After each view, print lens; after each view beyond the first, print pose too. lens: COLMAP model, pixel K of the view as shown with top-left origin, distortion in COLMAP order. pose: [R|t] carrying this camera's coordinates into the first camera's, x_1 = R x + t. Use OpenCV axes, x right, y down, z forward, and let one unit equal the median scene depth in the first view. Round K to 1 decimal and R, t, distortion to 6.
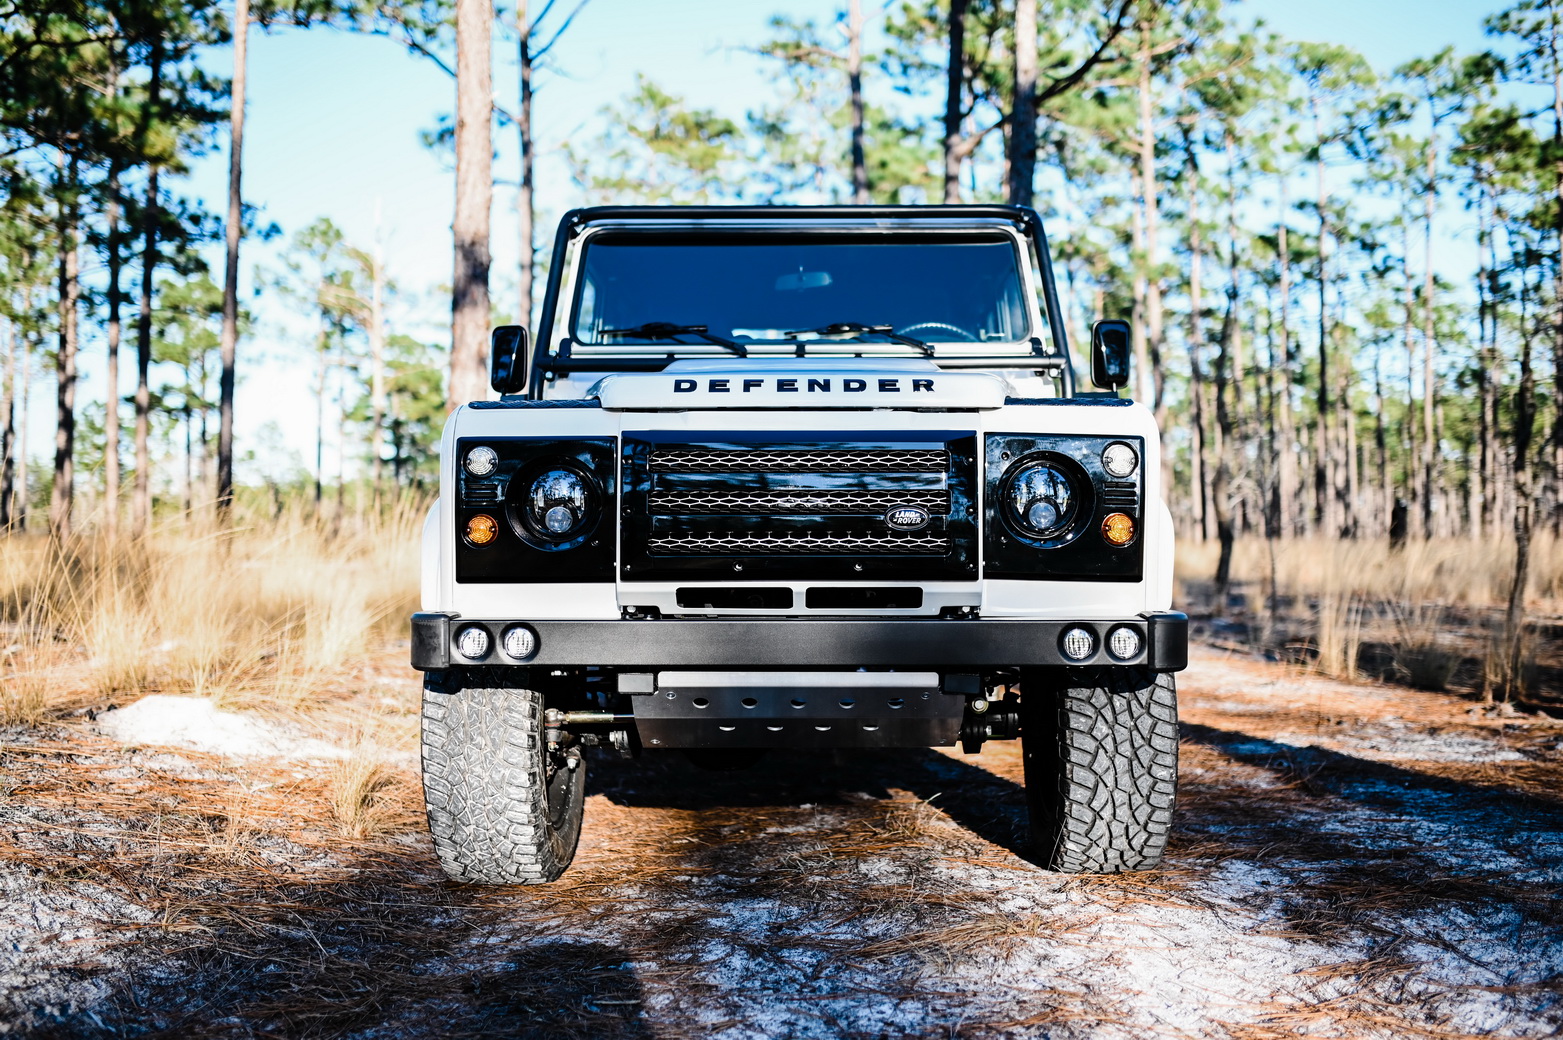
lens RADIAL K [[1474.8, 0, 780.2], [0, 1474.8, 520.8], [0, 0, 1]] dist [-0.028741, 0.000000]
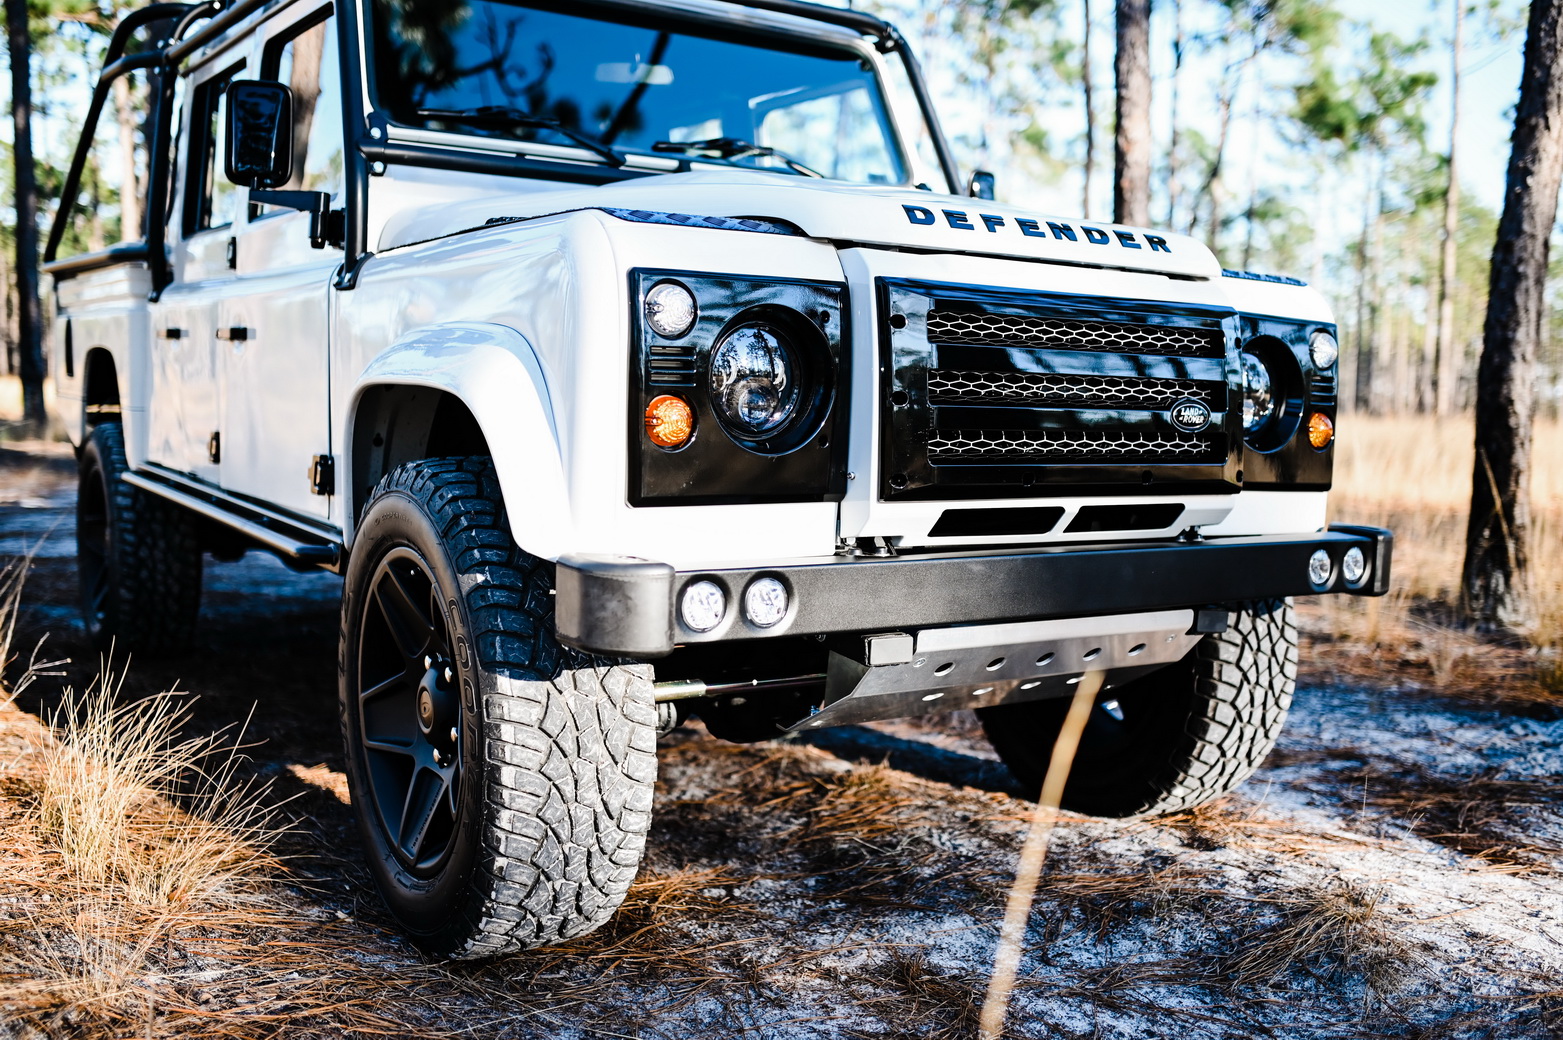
lens RADIAL K [[1474.8, 0, 777.6], [0, 1474.8, 512.9], [0, 0, 1]] dist [-0.028741, 0.000000]
pose [[0.830918, -0.021829, 0.555967, -0.483334], [-0.033498, 0.995455, 0.089150, -0.011678], [-0.555386, -0.092700, 0.826410, 0.436726]]
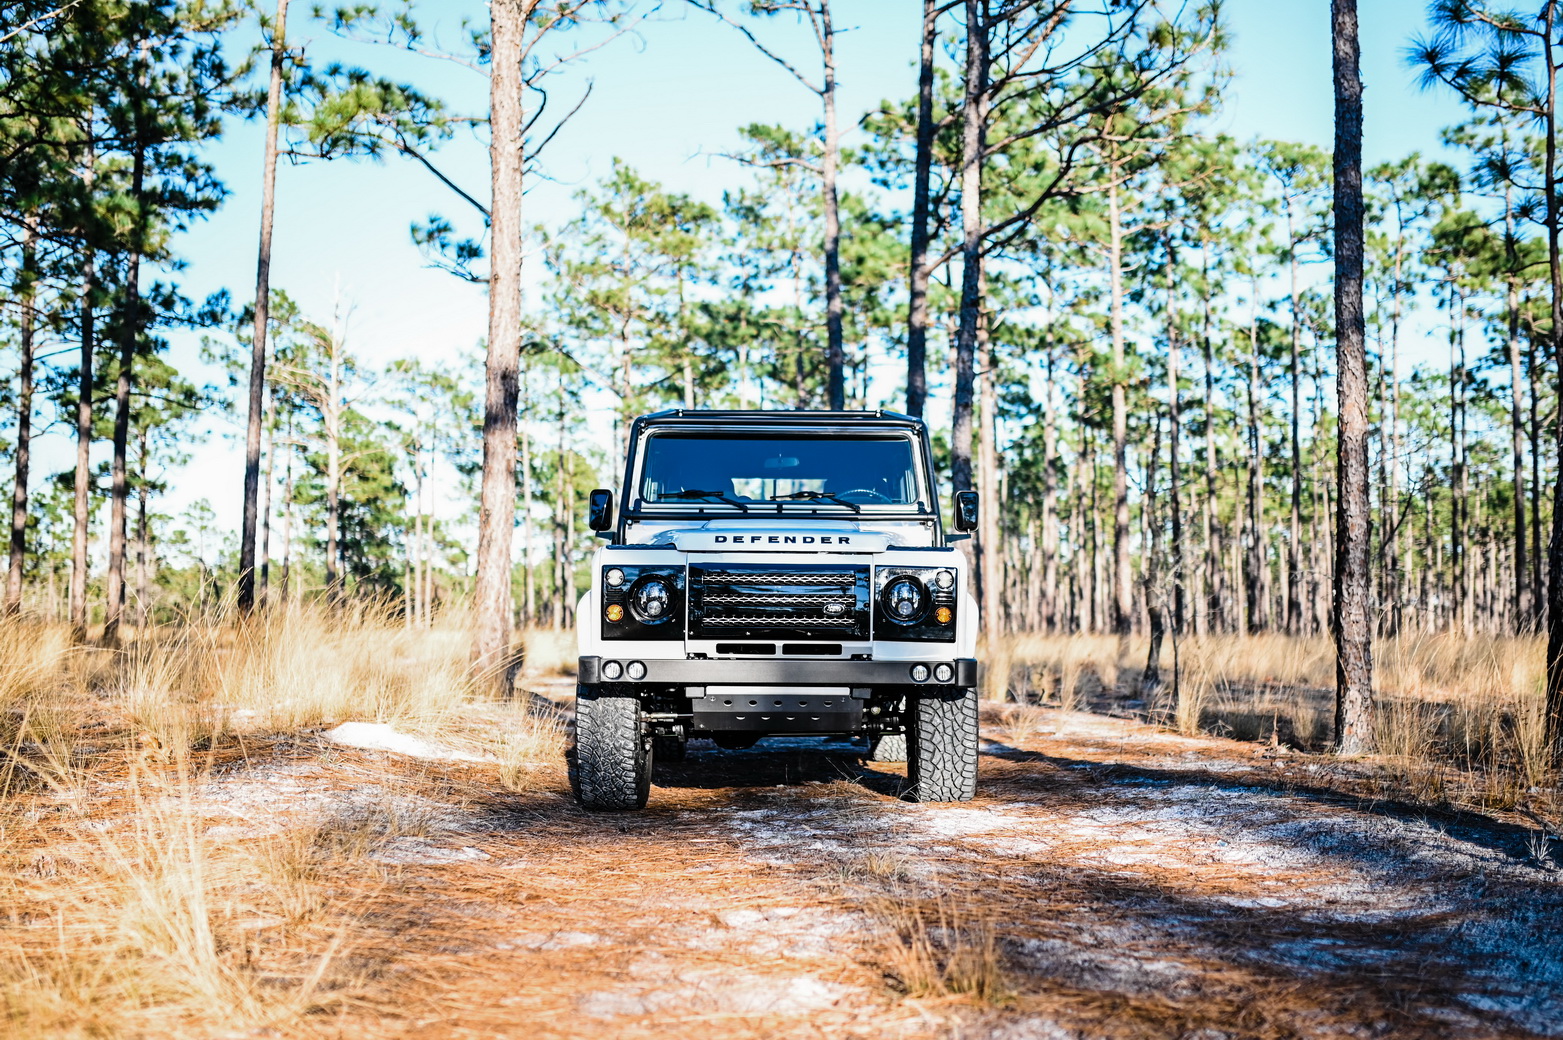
lens RADIAL K [[1555.2, 0, 800.2], [0, 1555.2, 579.5], [0, 0, 1]] dist [-0.028201, 0.000000]
pose [[0.999509, 0.008811, 0.030064, -0.020254], [-0.008171, 0.999739, -0.021344, 0.003498], [-0.030244, 0.021088, 0.999320, -0.989101]]
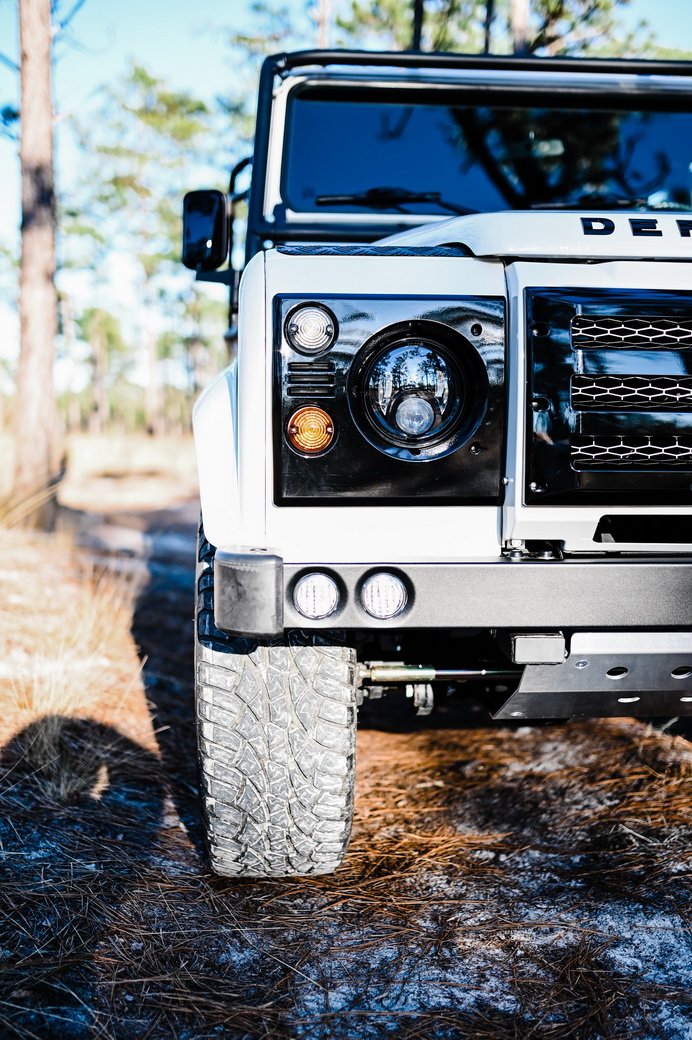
lens RADIAL K [[1106.9, 0, 326.6], [0, 1106.9, 558.9], [0, 0, 1]] dist [-0.019153, 0.000000]
pose [[0.996658, -0.003523, 0.081617, -0.226081], [-0.006461, 0.992542, 0.121732, 0.002454], [-0.081437, -0.121852, 0.989202, 0.453106]]
